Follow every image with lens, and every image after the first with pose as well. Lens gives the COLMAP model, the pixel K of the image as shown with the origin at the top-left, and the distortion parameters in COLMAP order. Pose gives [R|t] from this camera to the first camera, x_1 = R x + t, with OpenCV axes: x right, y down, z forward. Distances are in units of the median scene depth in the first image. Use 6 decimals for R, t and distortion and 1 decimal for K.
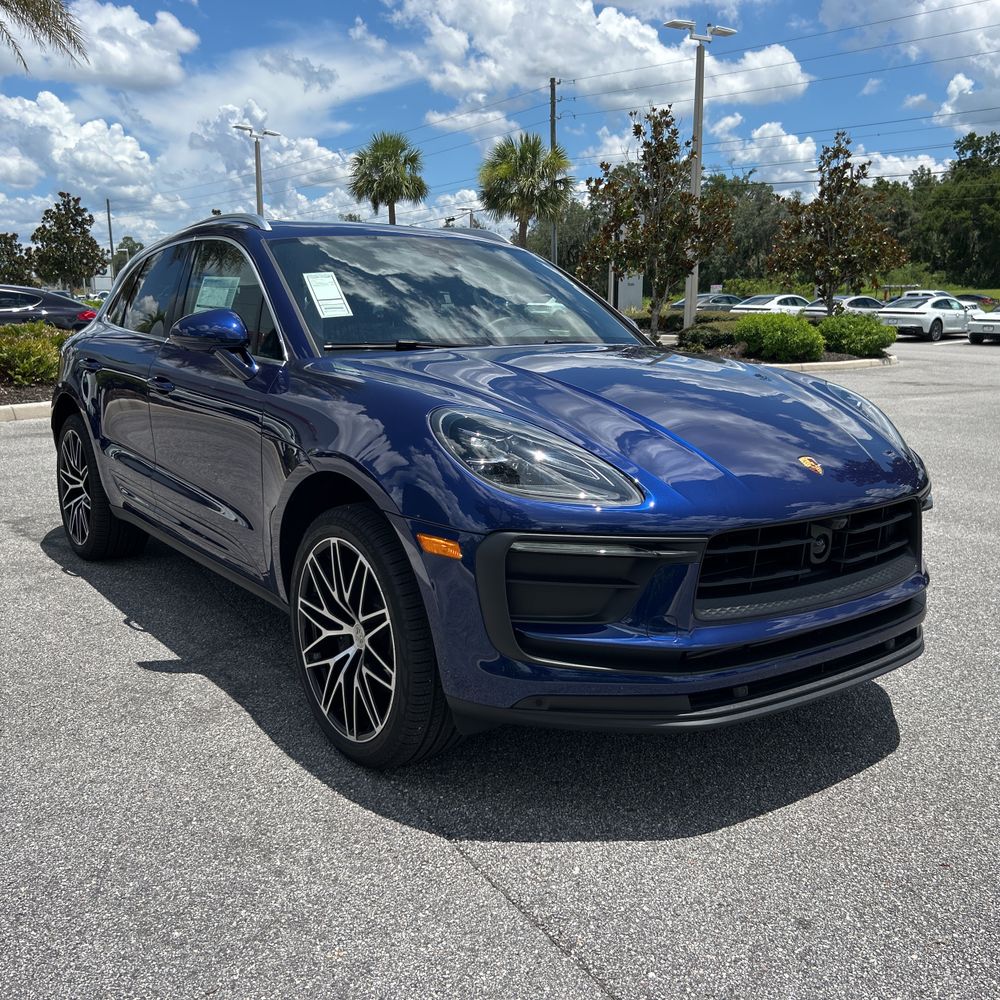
lens RADIAL K [[1020.4, 0, 478.4], [0, 1020.4, 497.1], [0, 0, 1]] dist [0.016994, 0.000000]
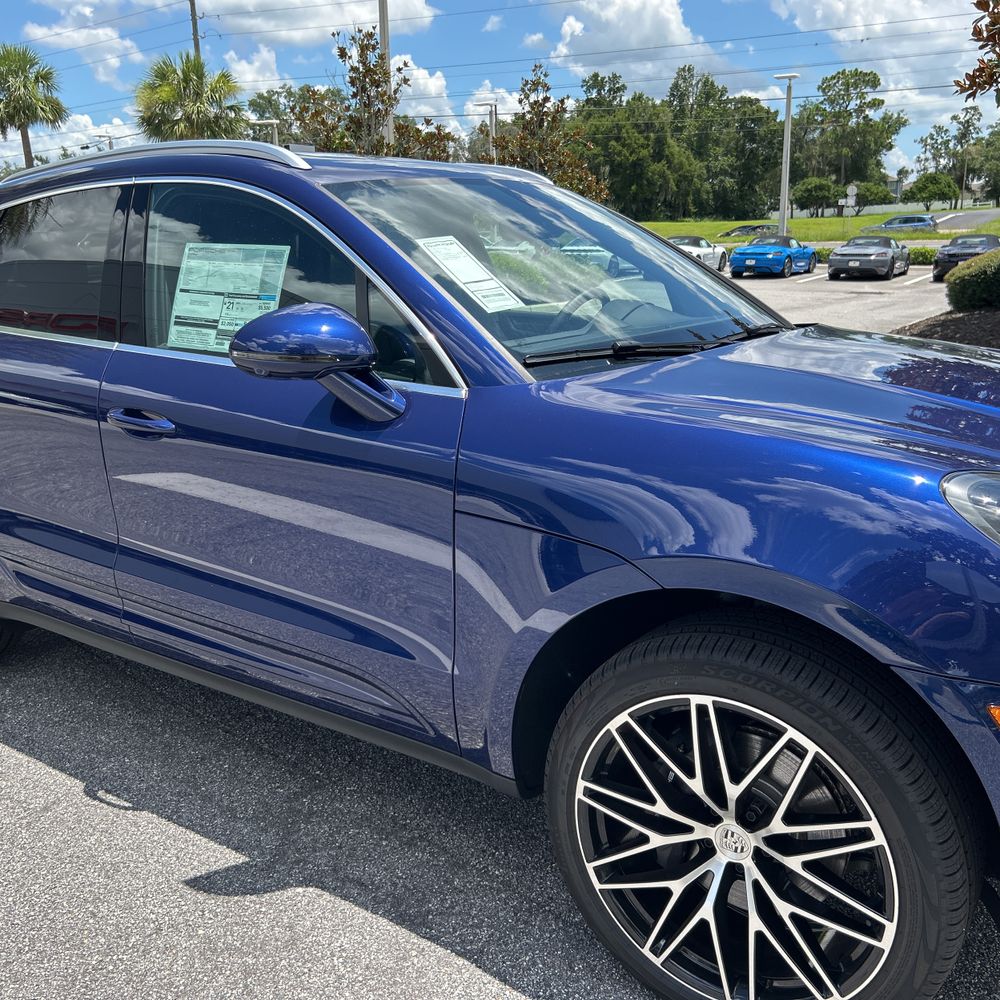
lens RADIAL K [[1020.4, 0, 493.3], [0, 1020.4, 499.1], [0, 0, 1]] dist [0.016994, 0.000000]
pose [[0.939791, -0.099631, 0.326906, -0.055336], [0.079017, 0.993989, 0.075780, -0.016260], [-0.332491, -0.045386, 0.942014, 0.060842]]
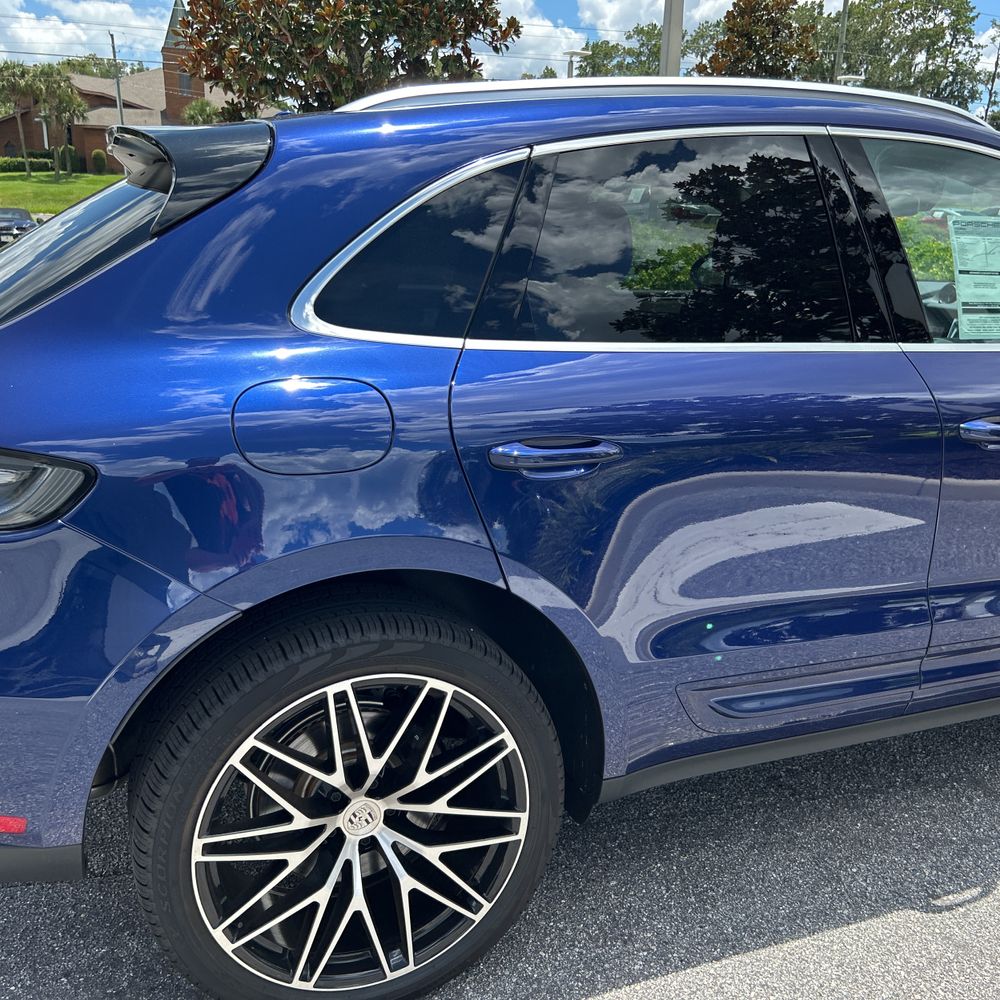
lens RADIAL K [[1020.4, 0, 471.9], [0, 1020.4, 486.4], [0, 0, 1]] dist [0.016994, 0.000000]
pose [[0.254904, -0.249258, 0.934288, -0.078230], [0.165355, 0.963210, 0.211860, -0.021600], [-0.952723, 0.100485, 0.286742, 0.095393]]
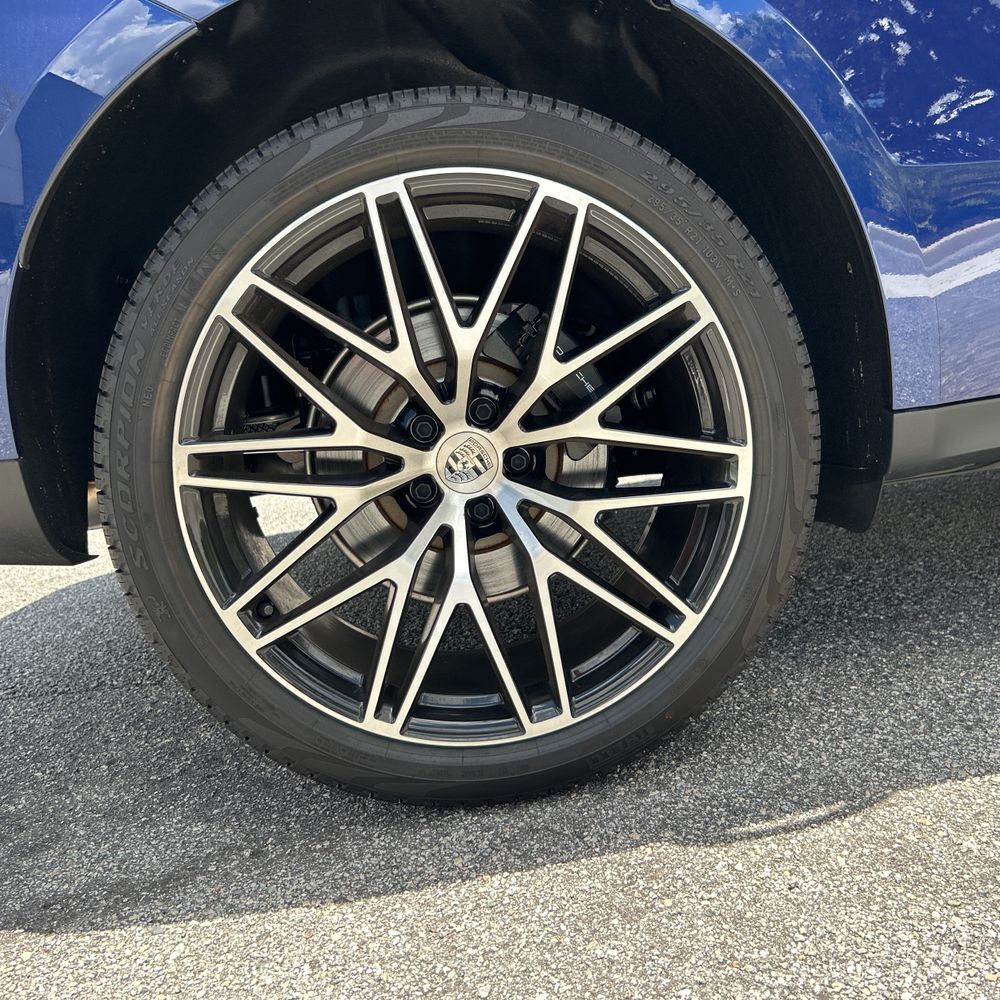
lens RADIAL K [[1020.4, 0, 490.4], [0, 1020.4, 501.6], [0, 0, 1]] dist [0.016994, 0.000000]
pose [[0.501919, -0.201842, 0.841034, -0.054026], [0.275253, 0.959110, 0.065912, 0.016294], [-0.819947, 0.198414, 0.536953, 0.102058]]
